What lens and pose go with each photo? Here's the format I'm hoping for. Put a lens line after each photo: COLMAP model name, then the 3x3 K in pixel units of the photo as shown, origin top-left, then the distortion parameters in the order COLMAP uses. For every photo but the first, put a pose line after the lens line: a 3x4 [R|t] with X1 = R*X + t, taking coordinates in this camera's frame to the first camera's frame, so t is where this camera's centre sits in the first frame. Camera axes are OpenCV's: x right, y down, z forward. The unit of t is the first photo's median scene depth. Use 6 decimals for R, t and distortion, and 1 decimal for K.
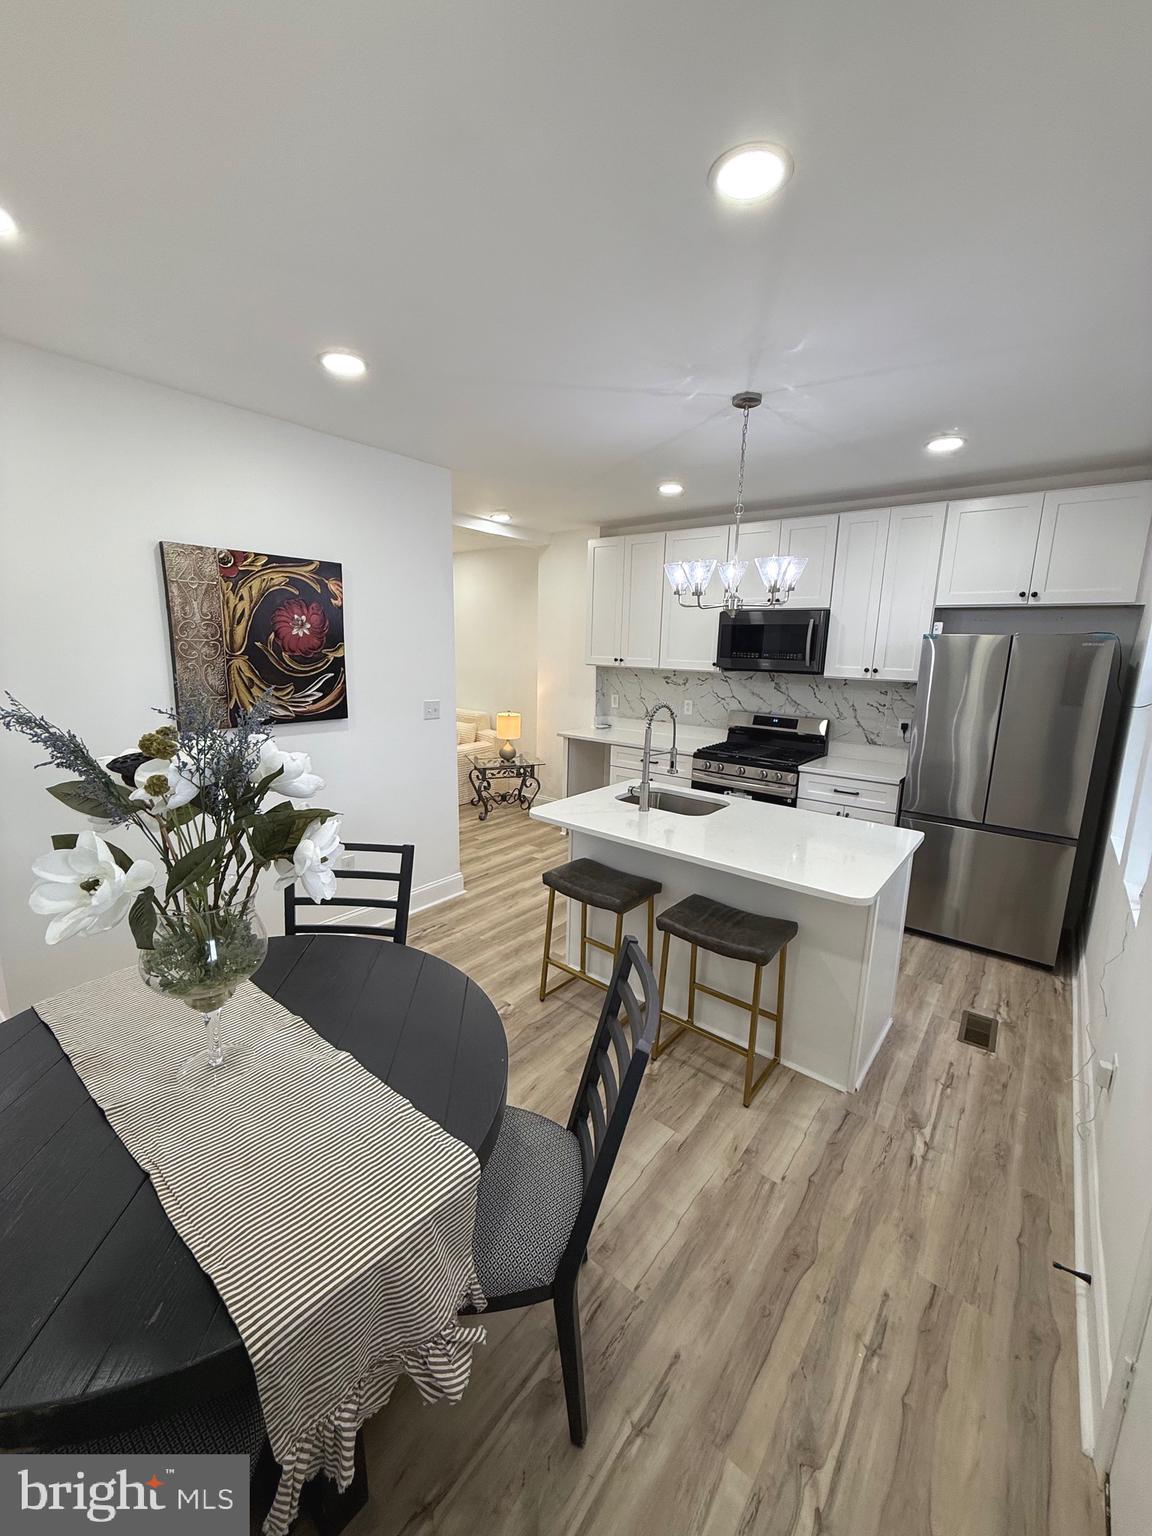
lens RADIAL K [[609.9, 0, 575.1], [0, 609.9, 762.9], [0, 0, 1]] dist [0.000862, -0.000252]
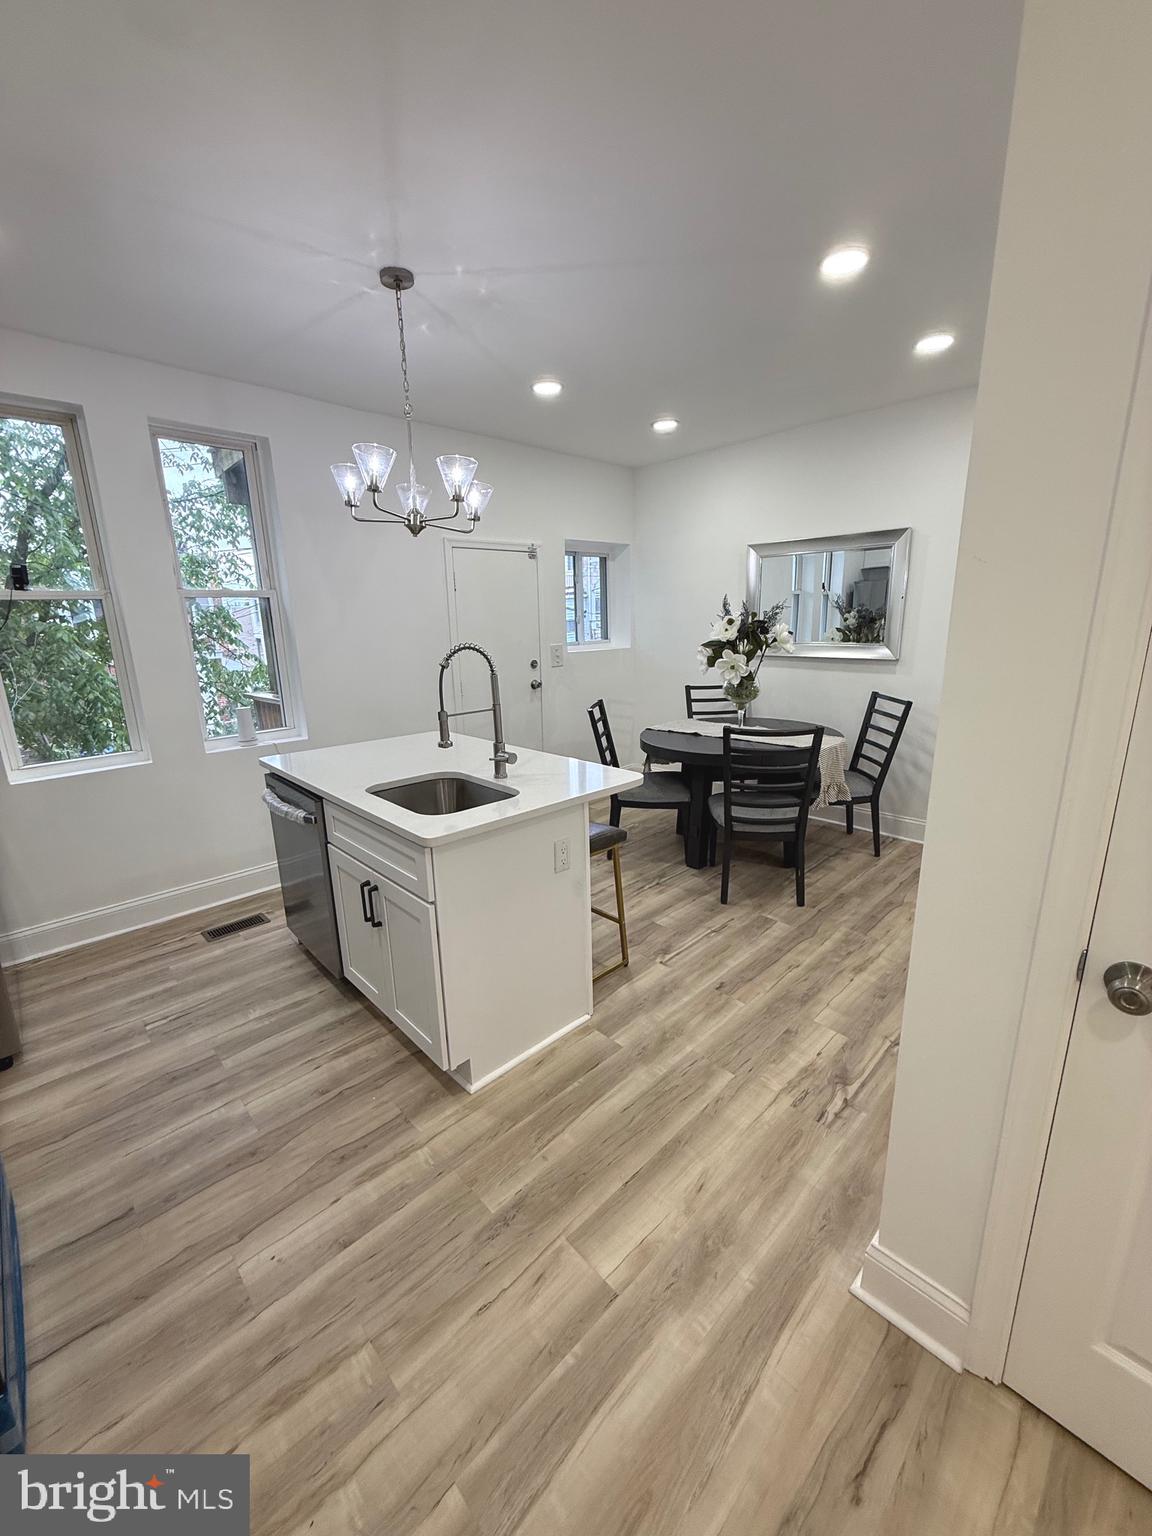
lens RADIAL K [[609.9, 0, 576.1], [0, 609.9, 764.7], [0, 0, 1]] dist [0.000862, -0.000252]
pose [[-0.990628, -0.033143, 0.132506, -0.111121], [0.025884, 0.906983, 0.420370, -0.330228], [-0.134113, 0.419861, -0.897625, 2.067502]]
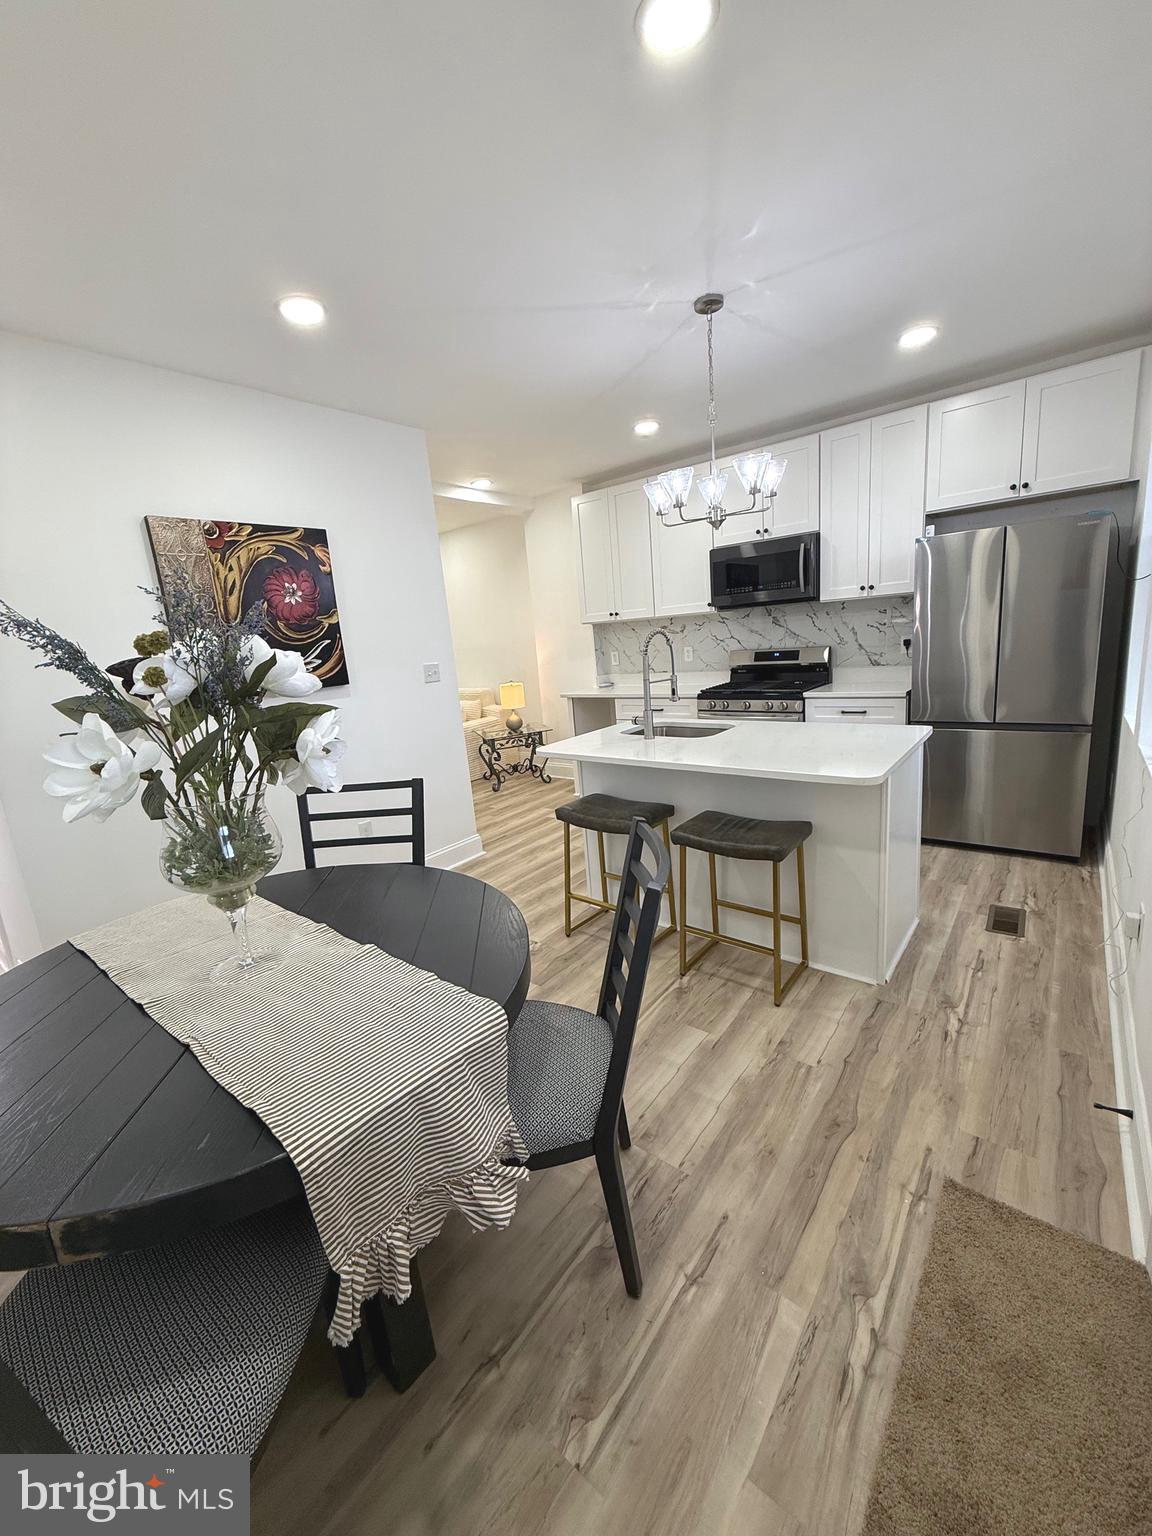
lens RADIAL K [[609.9, 0, 575.0], [0, 609.9, 762.9], [0, 0, 1]] dist [0.000862, -0.000252]
pose [[0.994344, -0.103724, -0.022830, 0.011910], [0.104097, 0.994441, 0.015820, 0.108162], [0.021062, -0.018107, 0.999614, -0.005997]]
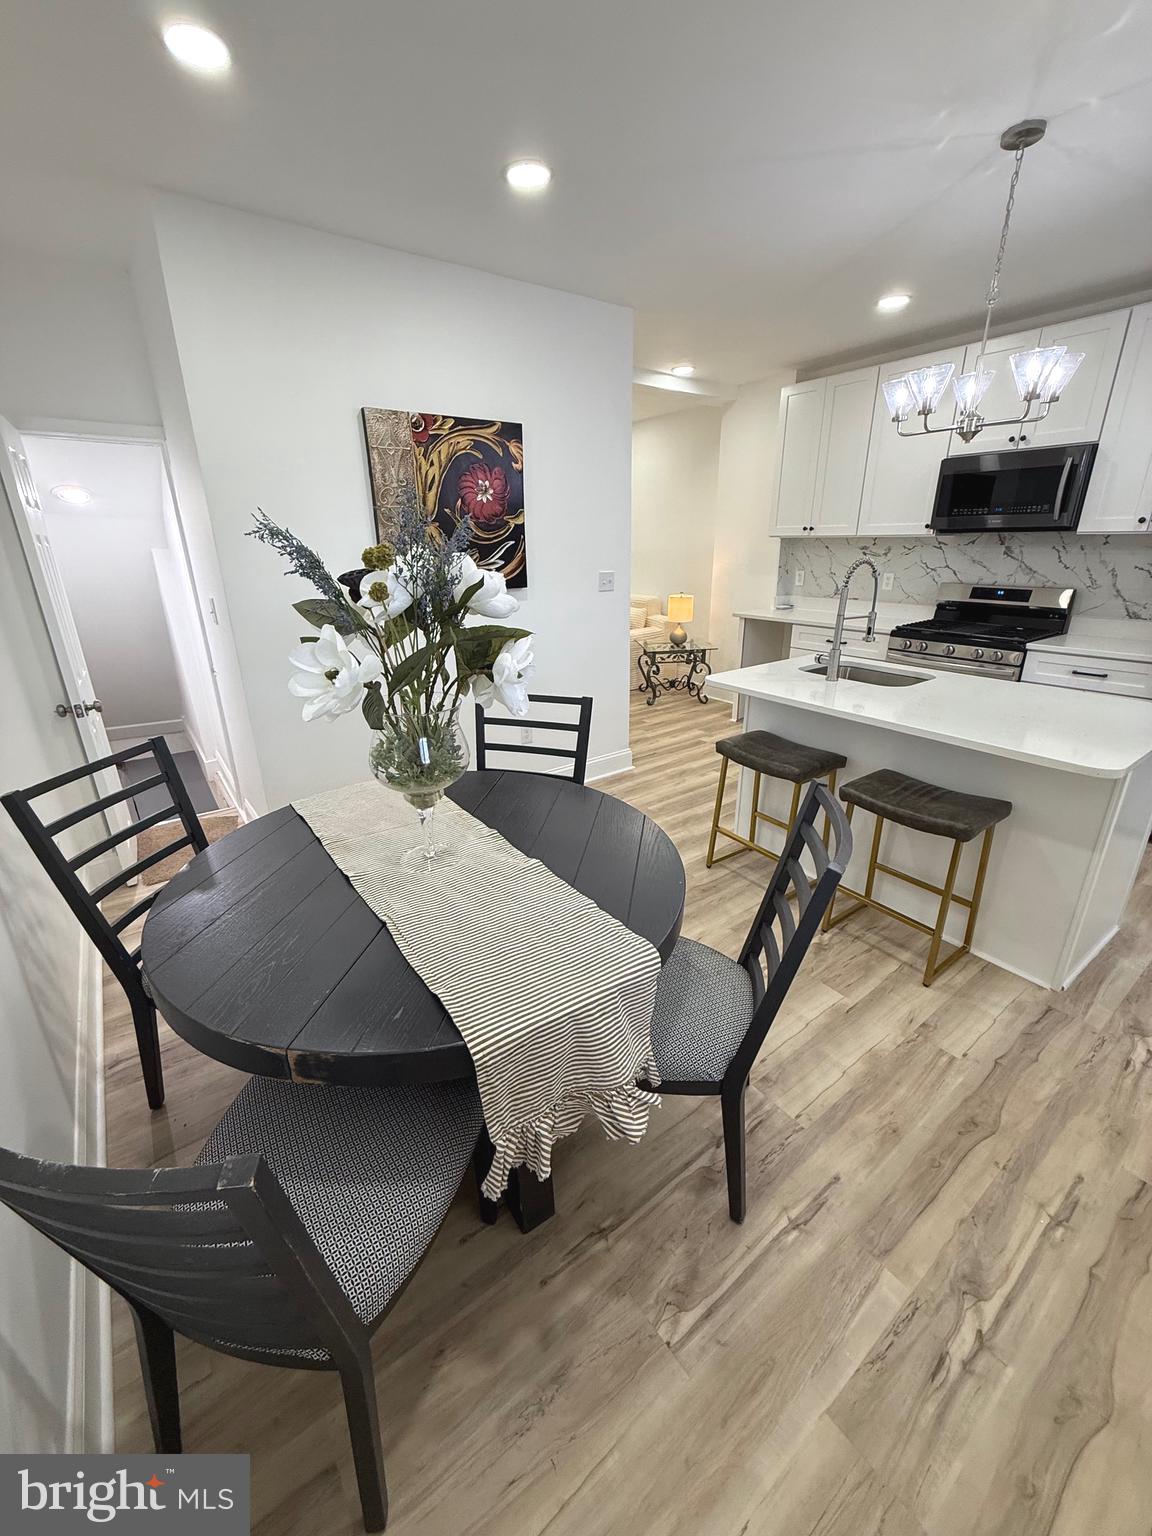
lens RADIAL K [[609.9, 0, 574.8], [0, 609.9, 762.9], [0, 0, 1]] dist [0.000862, -0.000252]
pose [[0.964736, 0.055573, -0.257287, -0.021247], [-0.014440, 0.987161, 0.159075, 0.072938], [0.262823, -0.149750, 0.953152, 0.001201]]
